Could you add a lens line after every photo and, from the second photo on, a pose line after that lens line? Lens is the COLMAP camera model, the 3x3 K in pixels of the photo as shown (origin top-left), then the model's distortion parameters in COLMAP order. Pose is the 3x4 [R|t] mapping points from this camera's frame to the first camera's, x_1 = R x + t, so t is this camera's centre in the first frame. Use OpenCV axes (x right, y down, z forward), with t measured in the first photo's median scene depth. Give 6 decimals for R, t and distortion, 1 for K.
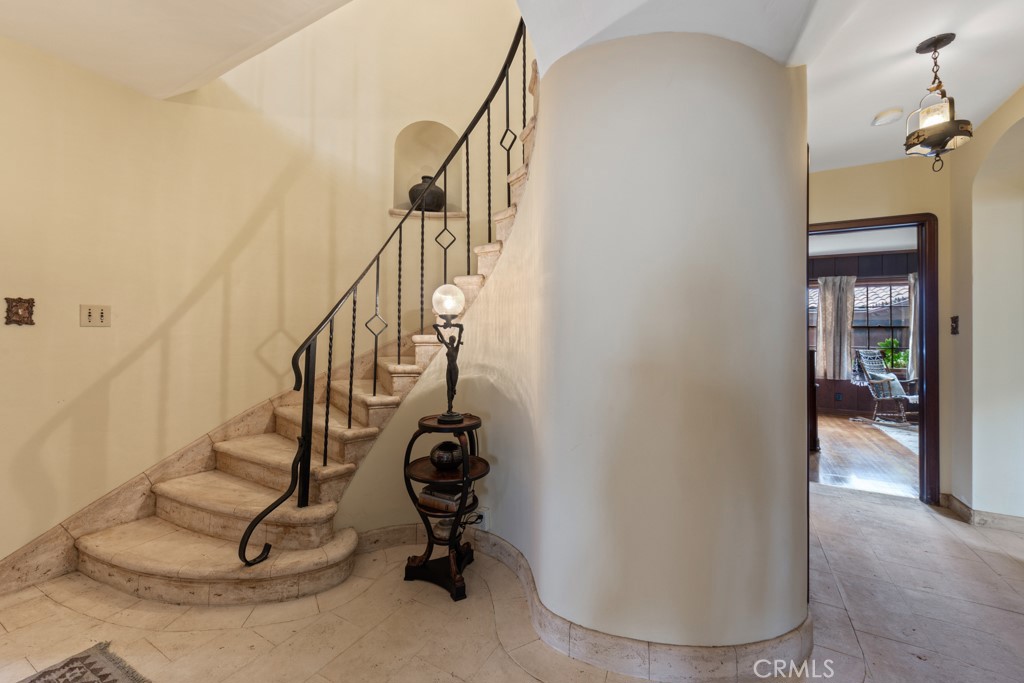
lens RADIAL K [[404.6, 0, 516.4], [0, 404.6, 335.4], [0, 0, 1]] dist [-0.002647, -0.000159]
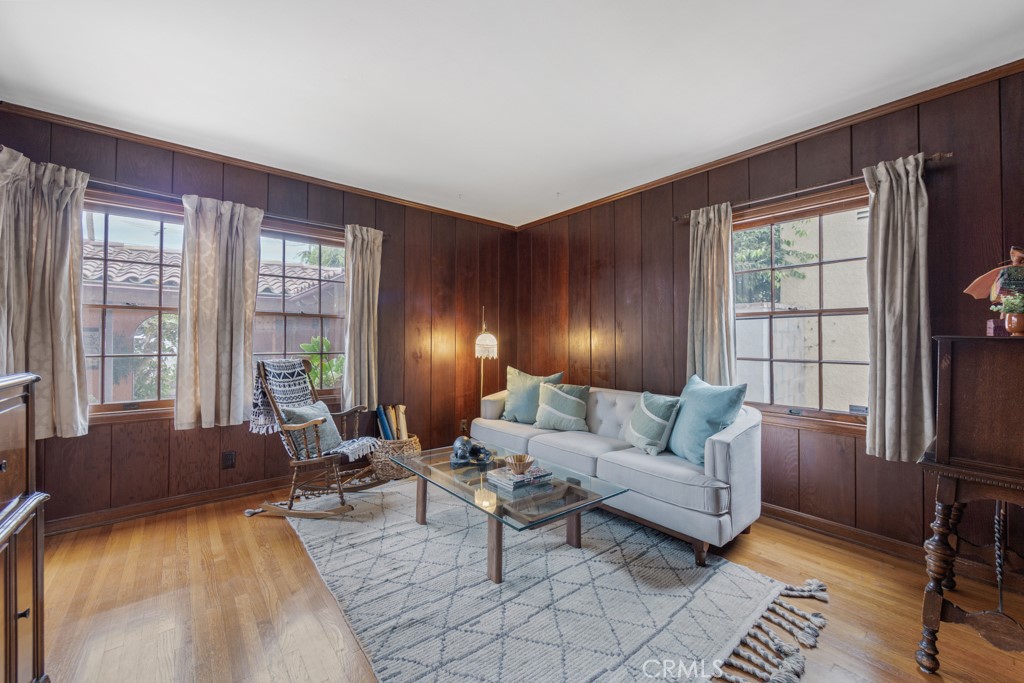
lens RADIAL K [[404.6, 0, 516.4], [0, 404.6, 335.4], [0, 0, 1]] dist [-0.002647, -0.000159]
pose [[0.357710, 0.003757, 0.933825, 0.499051], [-0.006568, 0.999977, -0.001507, 0.005471], [-0.933810, -0.005594, 0.357726, 0.541403]]
